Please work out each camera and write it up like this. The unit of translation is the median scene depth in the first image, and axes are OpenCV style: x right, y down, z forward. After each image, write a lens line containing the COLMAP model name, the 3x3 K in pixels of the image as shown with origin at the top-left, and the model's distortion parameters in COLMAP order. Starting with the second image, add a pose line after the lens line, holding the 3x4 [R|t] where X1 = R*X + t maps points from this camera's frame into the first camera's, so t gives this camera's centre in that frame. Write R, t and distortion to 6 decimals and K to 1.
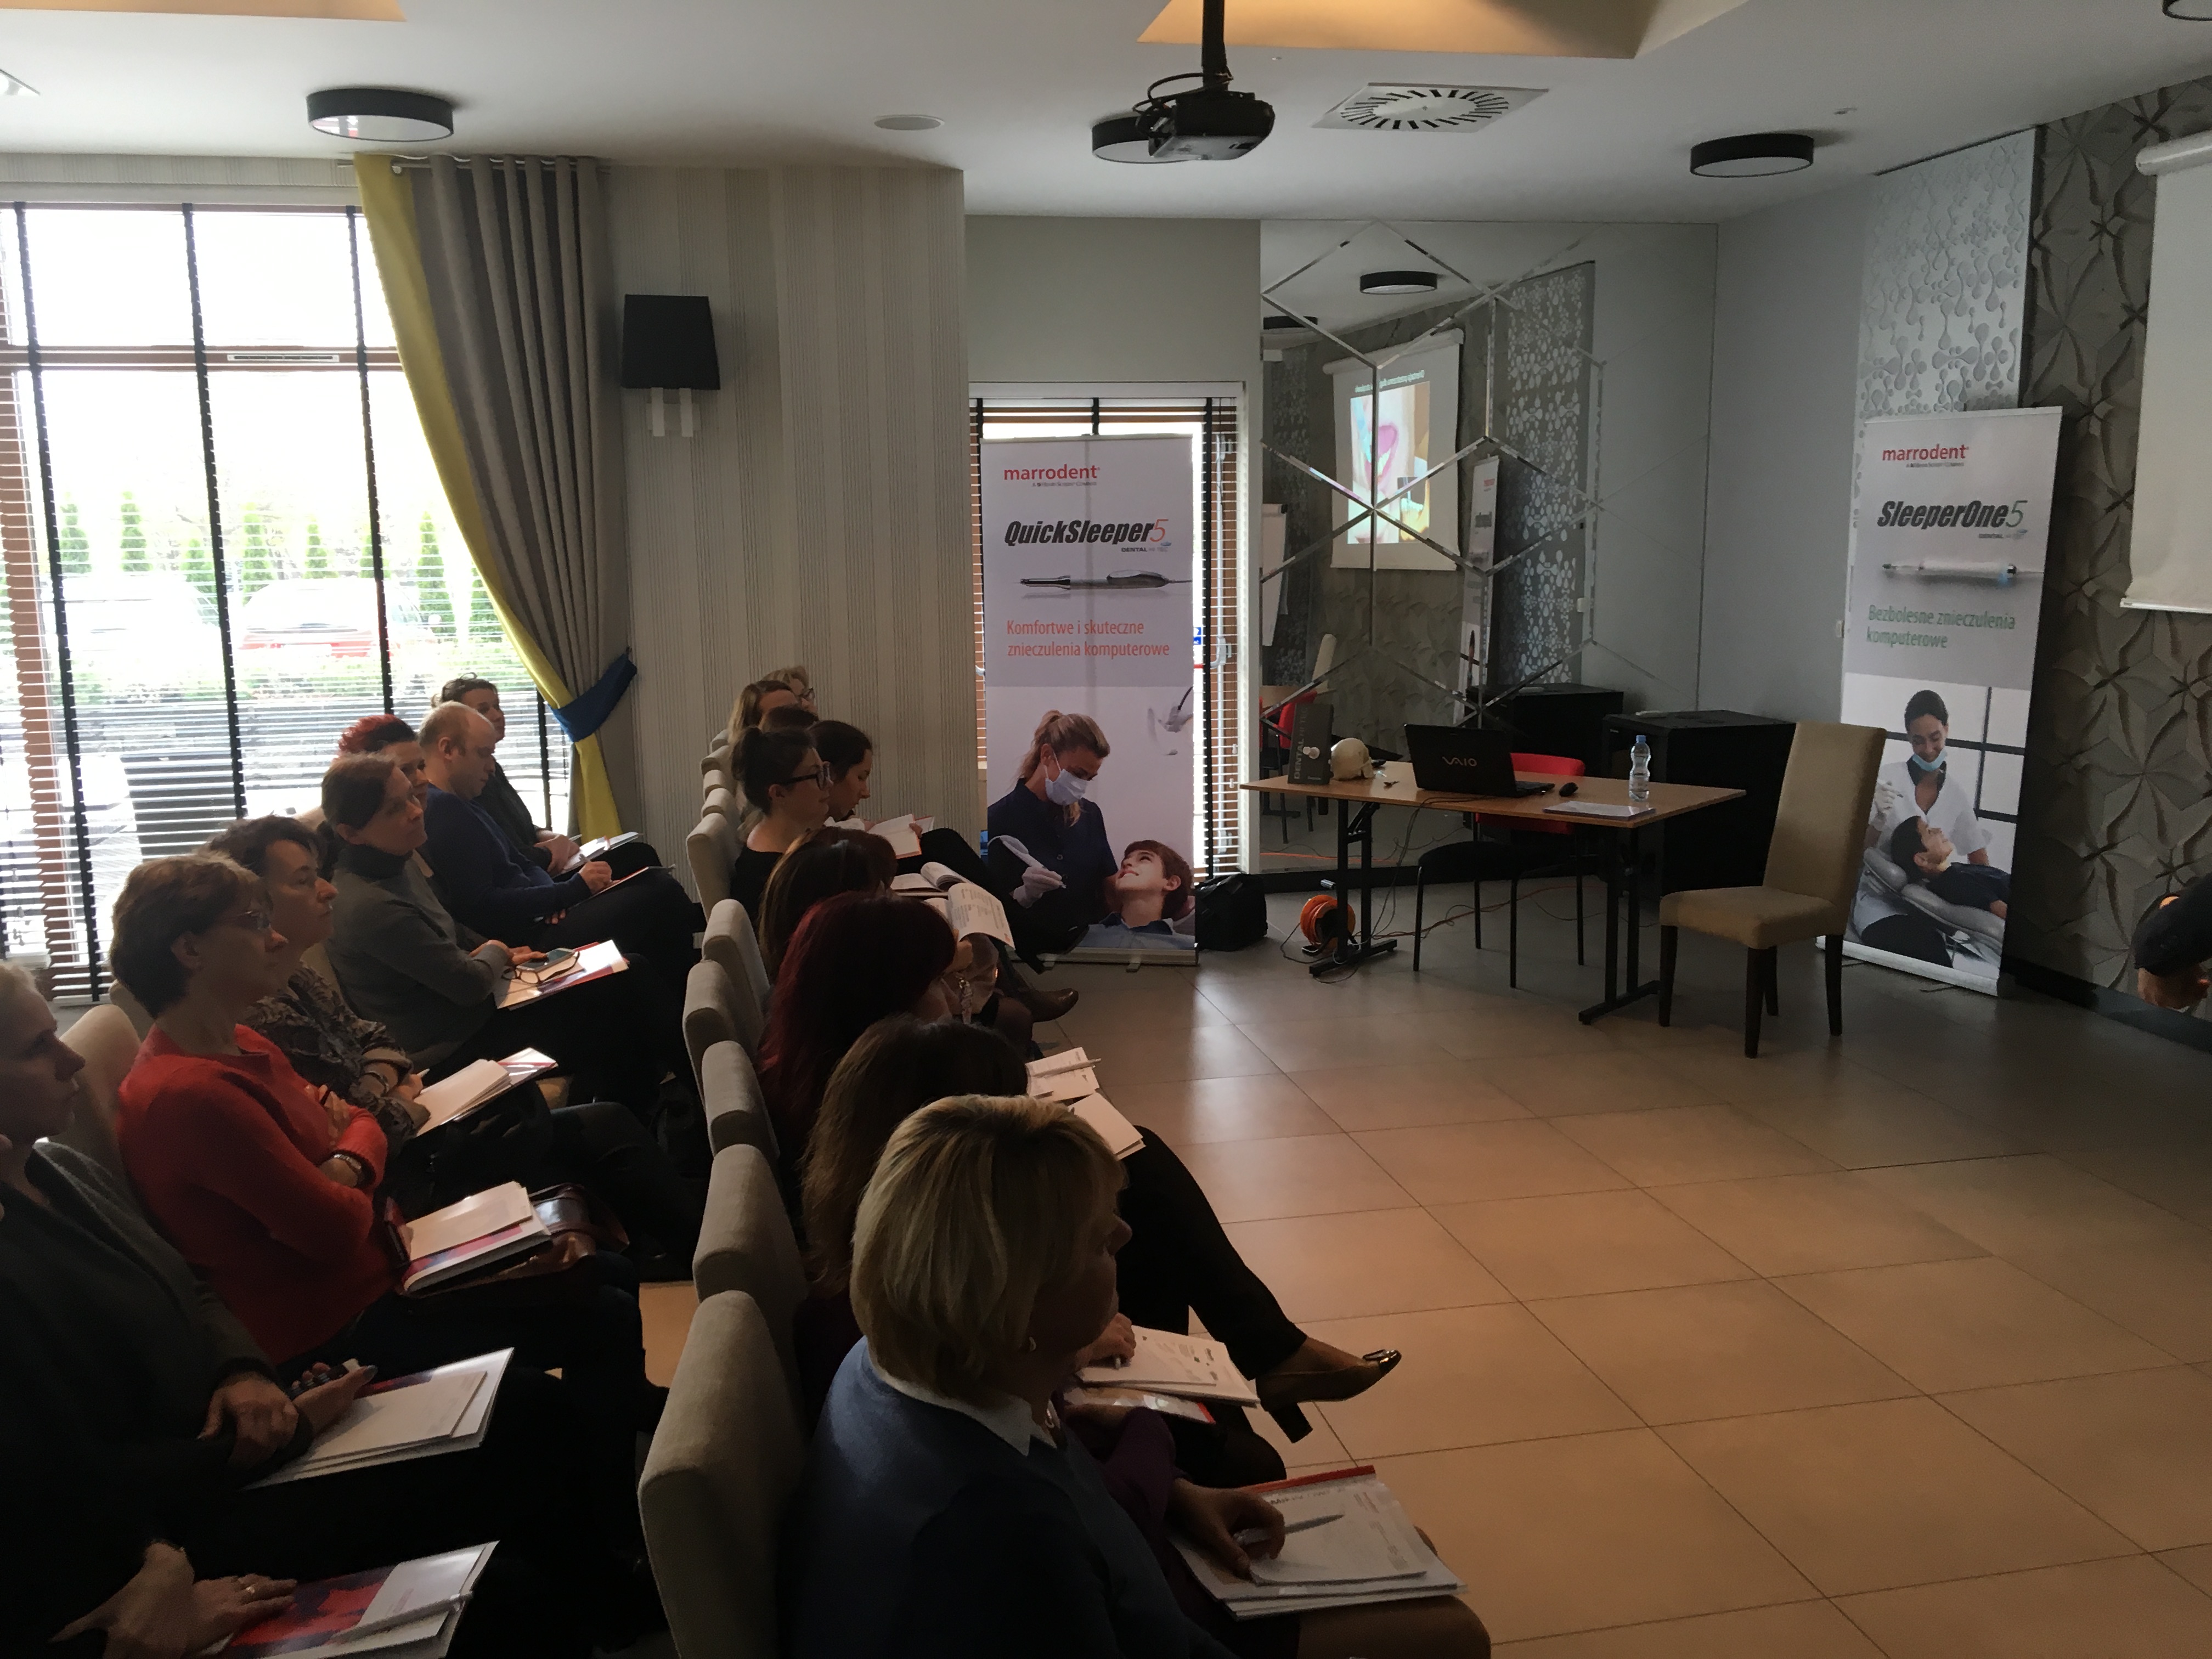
lens RADIAL K [[1864.7, 0, 1104.3], [0, 1864.7, 832.2], [0, 0, 1]] dist [0.001340, 0.002895]
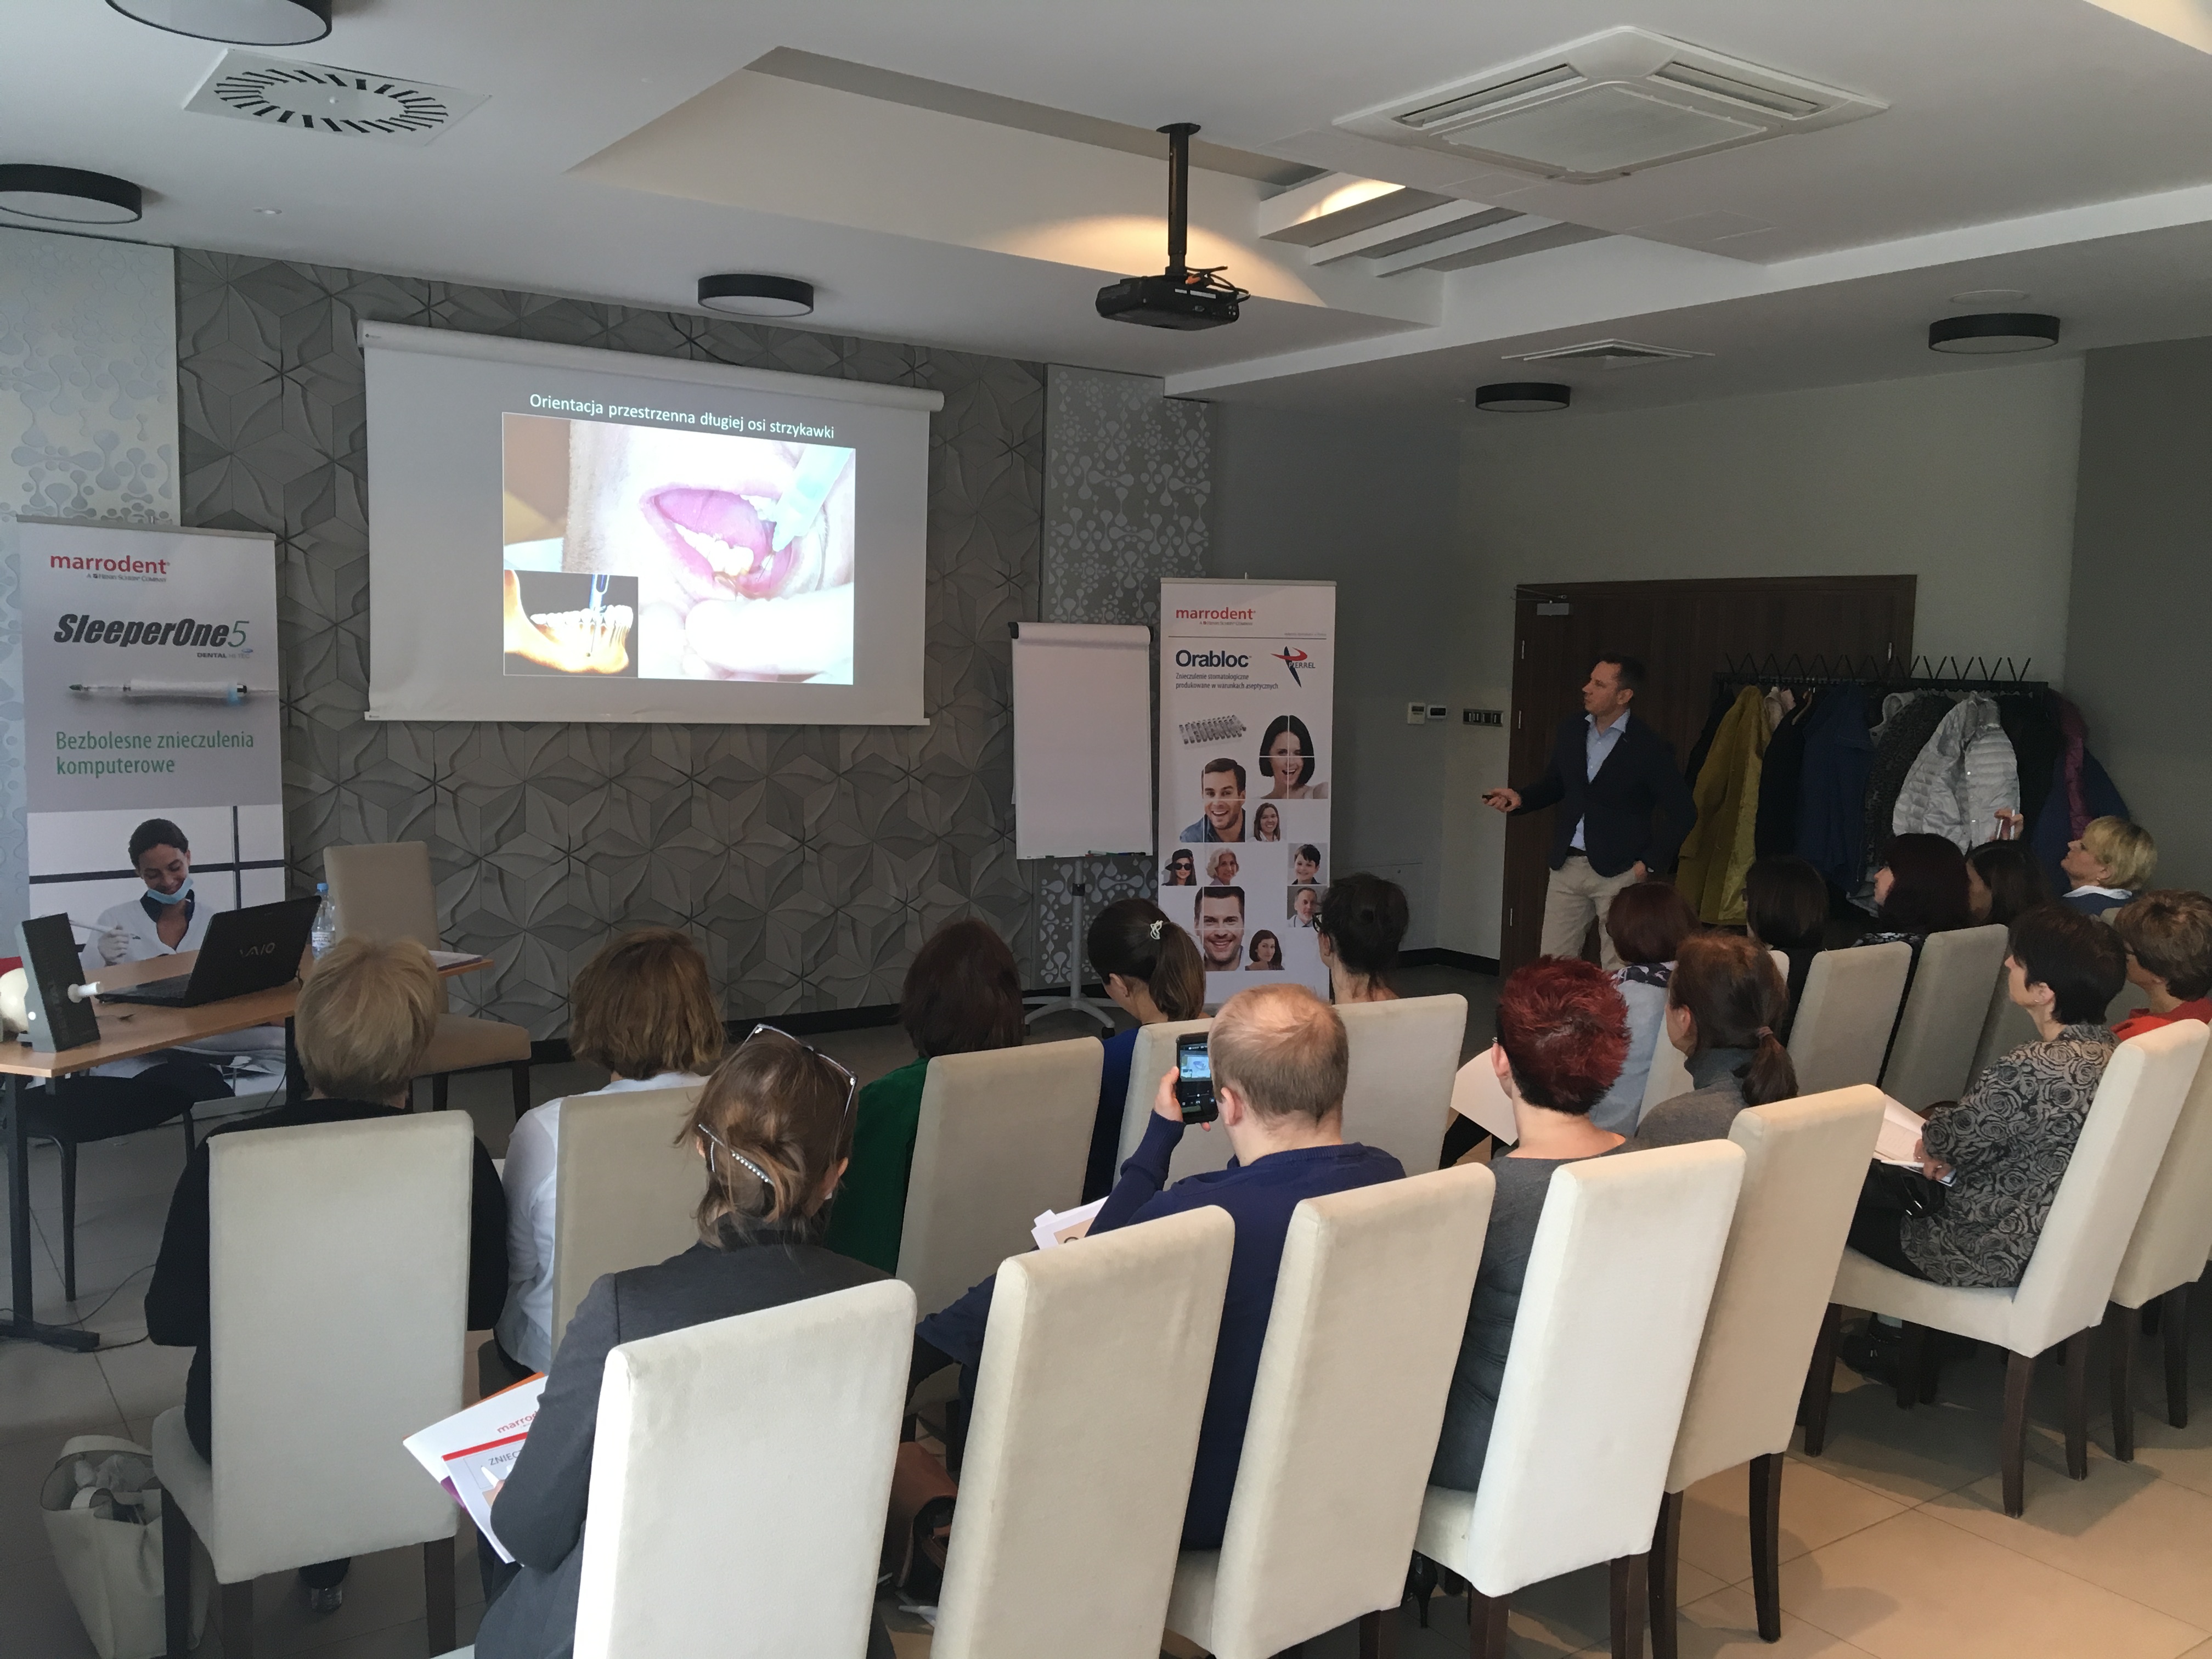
lens RADIAL K [[1864.7, 0, 1105.3], [0, 1864.7, 828.9], [0, 0, 1]] dist [0.001340, 0.002895]
pose [[-0.400553, -0.079811, 0.912791, -0.608416], [0.136981, 0.979788, 0.145779, -0.144637], [-0.905977, 0.183427, -0.381524, 0.944627]]
